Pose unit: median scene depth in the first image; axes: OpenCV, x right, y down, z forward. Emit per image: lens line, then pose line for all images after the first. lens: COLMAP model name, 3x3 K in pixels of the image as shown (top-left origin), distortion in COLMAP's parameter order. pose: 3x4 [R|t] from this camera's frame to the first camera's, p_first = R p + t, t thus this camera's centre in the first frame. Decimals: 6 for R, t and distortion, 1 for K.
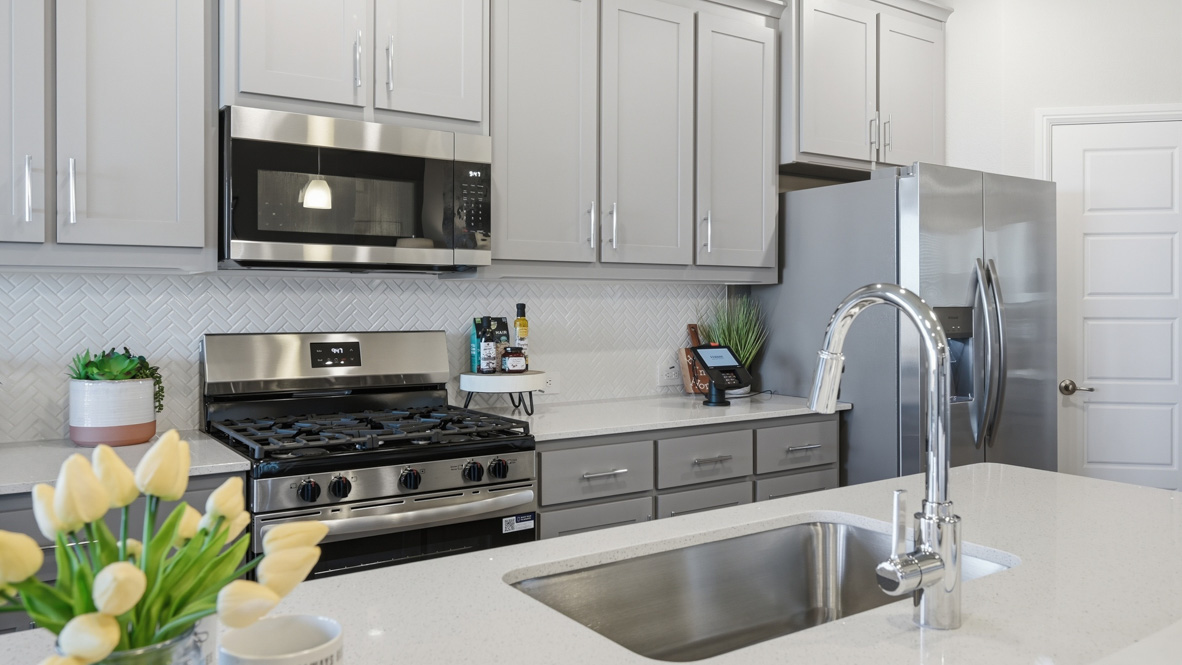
lens RADIAL K [[892.3, 0, 601.6], [0, 892.3, 304.3], [0, 0, 1]] dist [-0.003864, -0.001603]
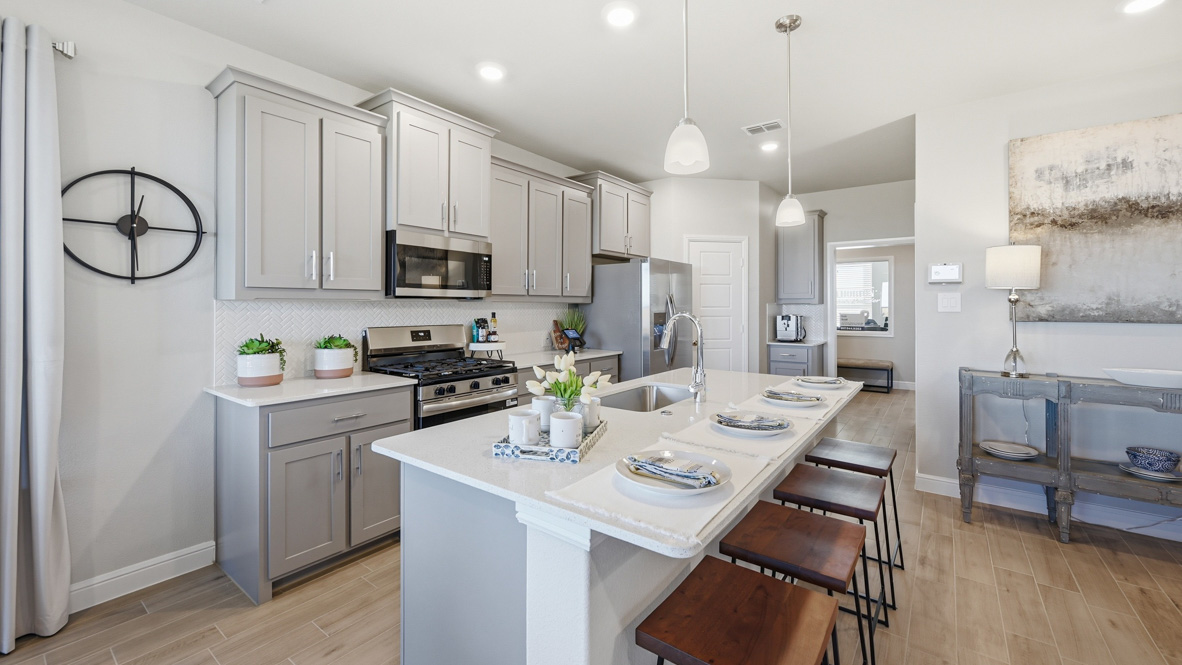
lens RADIAL K [[473.6, 0, 596.8], [0, 473.6, 302.9], [0, 0, 1]] dist [-0.002956, 0.001362]
pose [[0.946844, 0.001380, 0.321690, -0.237021], [0.000997, 0.999973, -0.007226, -0.016513], [-0.321692, 0.007163, 0.946817, -0.261827]]
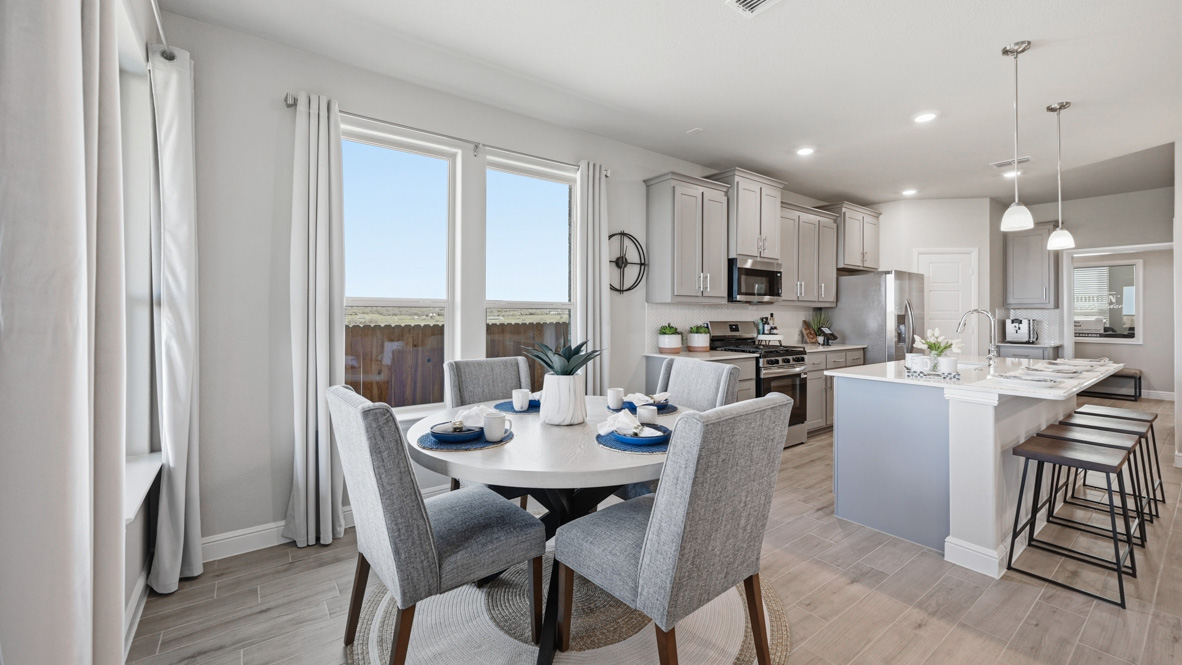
lens RADIAL K [[473.6, 0, 597.3], [0, 473.6, 311.5], [0, 0, 1]] dist [-0.002956, 0.001362]
pose [[0.999277, 0.005280, 0.037638, -0.792982], [-0.005224, 0.999985, -0.001601, -0.000074], [-0.037646, 0.001403, 0.999290, -0.682956]]
